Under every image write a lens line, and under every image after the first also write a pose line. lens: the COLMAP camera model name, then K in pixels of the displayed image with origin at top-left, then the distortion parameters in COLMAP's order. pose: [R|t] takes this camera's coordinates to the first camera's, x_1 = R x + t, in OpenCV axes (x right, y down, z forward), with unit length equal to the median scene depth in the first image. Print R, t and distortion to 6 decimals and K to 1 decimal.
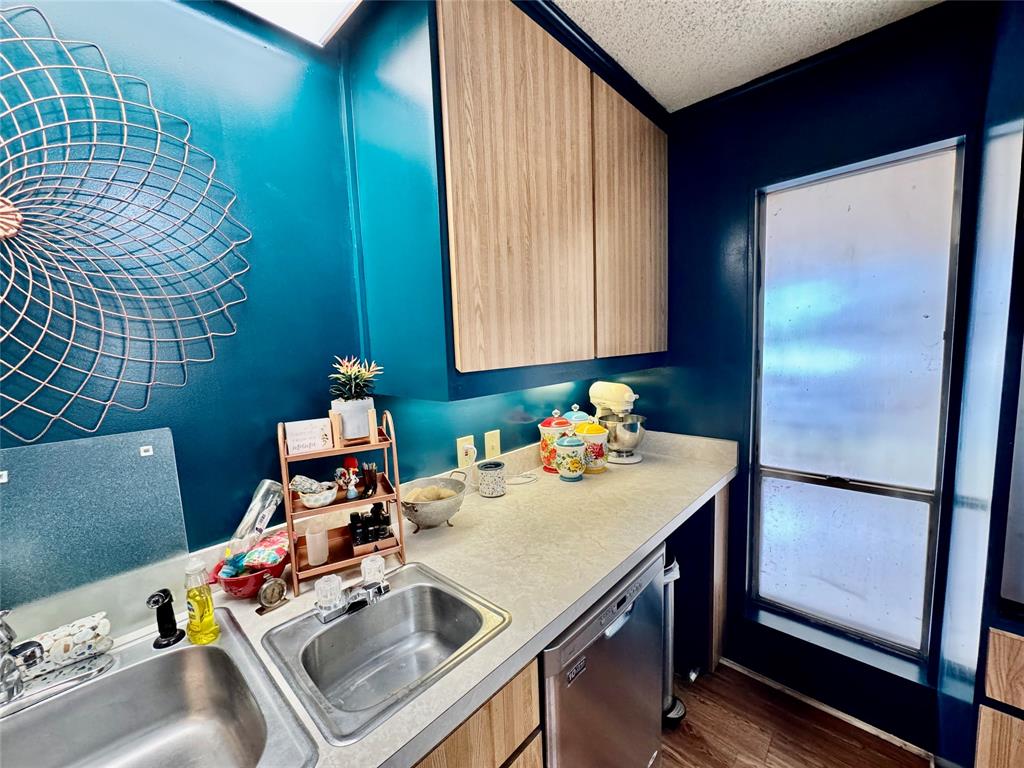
lens RADIAL K [[408.1, 0, 514.1], [0, 408.1, 387.9], [0, 0, 1]] dist [-0.000061, -0.000222]
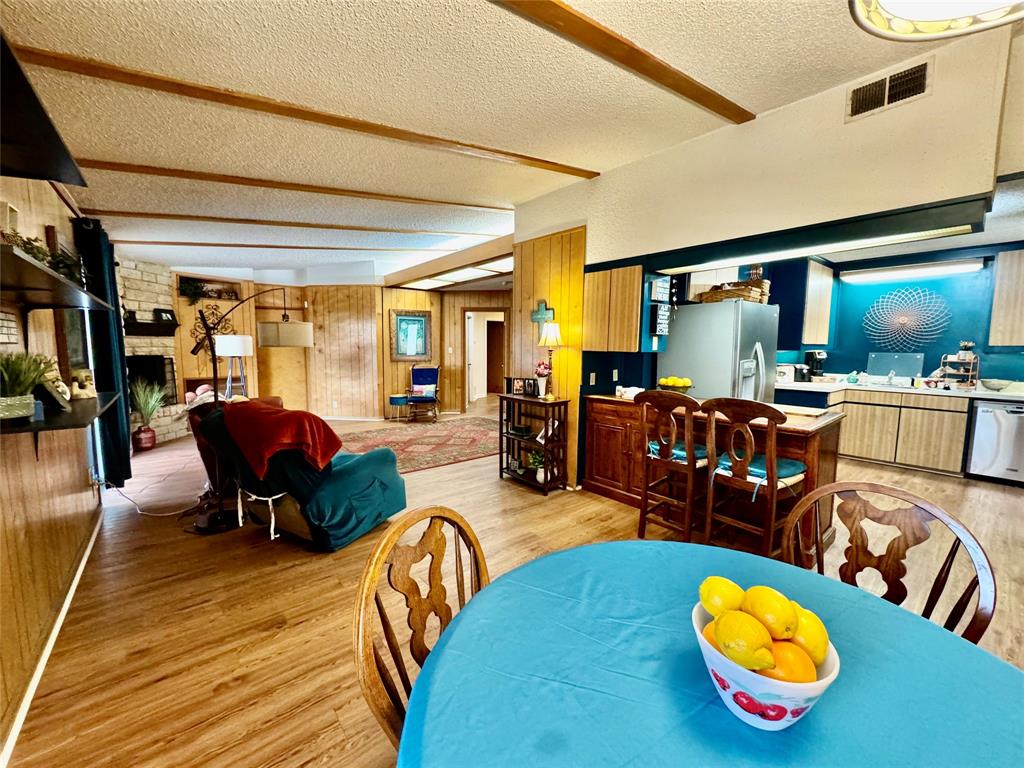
lens RADIAL K [[408.1, 0, 514.1], [0, 408.1, 387.9], [0, 0, 1]] dist [-0.000061, -0.000222]
pose [[-0.131311, 0.138160, -0.981667, 4.949728], [-0.105964, 0.982611, 0.152467, 0.286309], [0.985662, 0.124042, -0.114387, -3.464981]]
